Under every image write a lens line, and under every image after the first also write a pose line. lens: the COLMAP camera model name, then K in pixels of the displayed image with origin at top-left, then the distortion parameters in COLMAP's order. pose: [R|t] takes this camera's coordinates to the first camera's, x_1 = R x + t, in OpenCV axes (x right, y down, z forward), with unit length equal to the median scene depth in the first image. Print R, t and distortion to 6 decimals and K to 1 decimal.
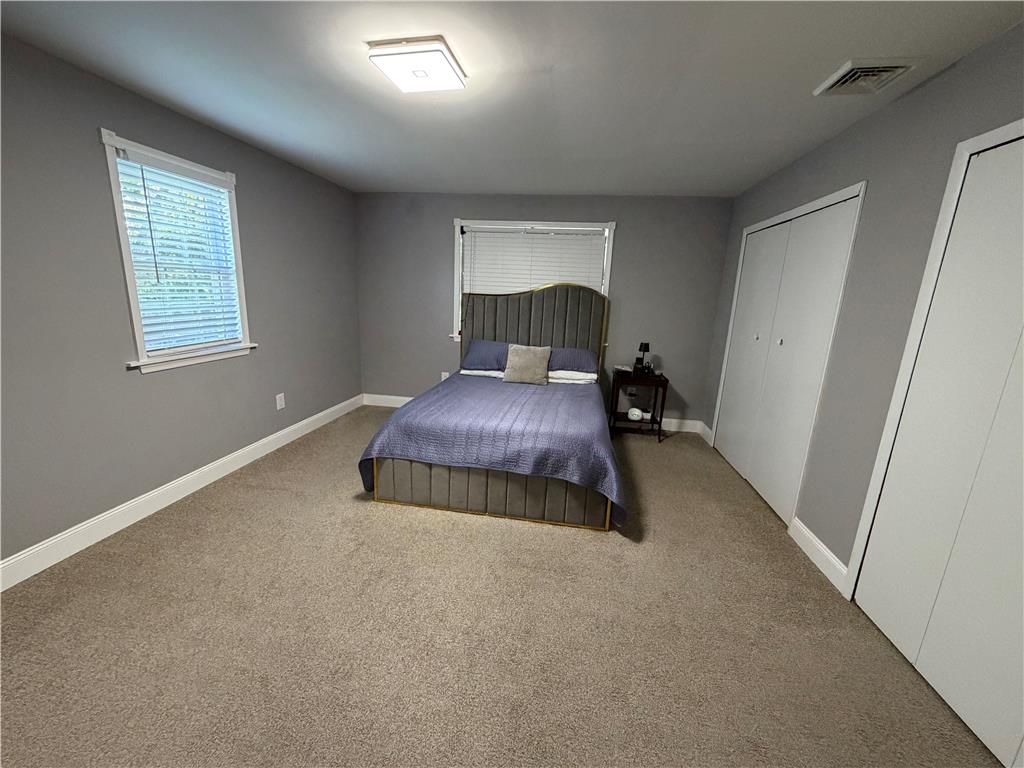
lens RADIAL K [[408.1, 0, 510.6], [0, 408.1, 385.1], [0, 0, 1]] dist [0.002386, -0.000118]
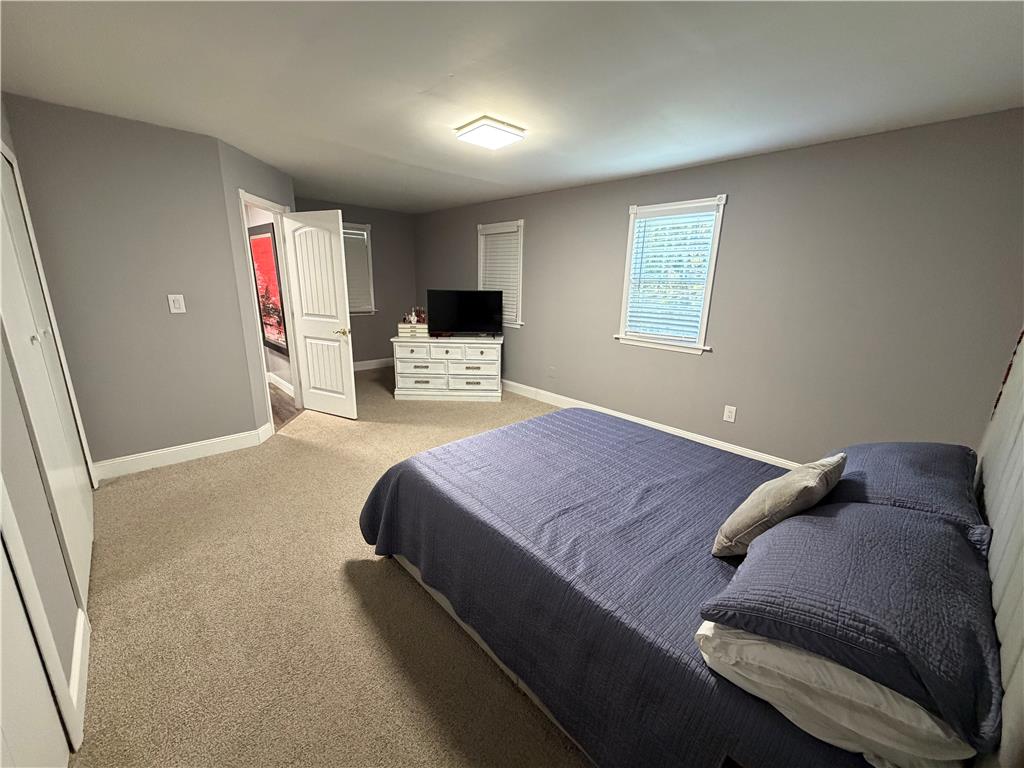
lens RADIAL K [[408.1, 0, 510.6], [0, 408.1, 382.7], [0, 0, 1]] dist [0.002386, -0.000118]
pose [[-0.616996, 0.144984, -0.773495, 0.638806], [-0.223159, 0.910304, 0.348635, -0.319914], [0.754663, 0.387719, -0.529300, 1.399407]]
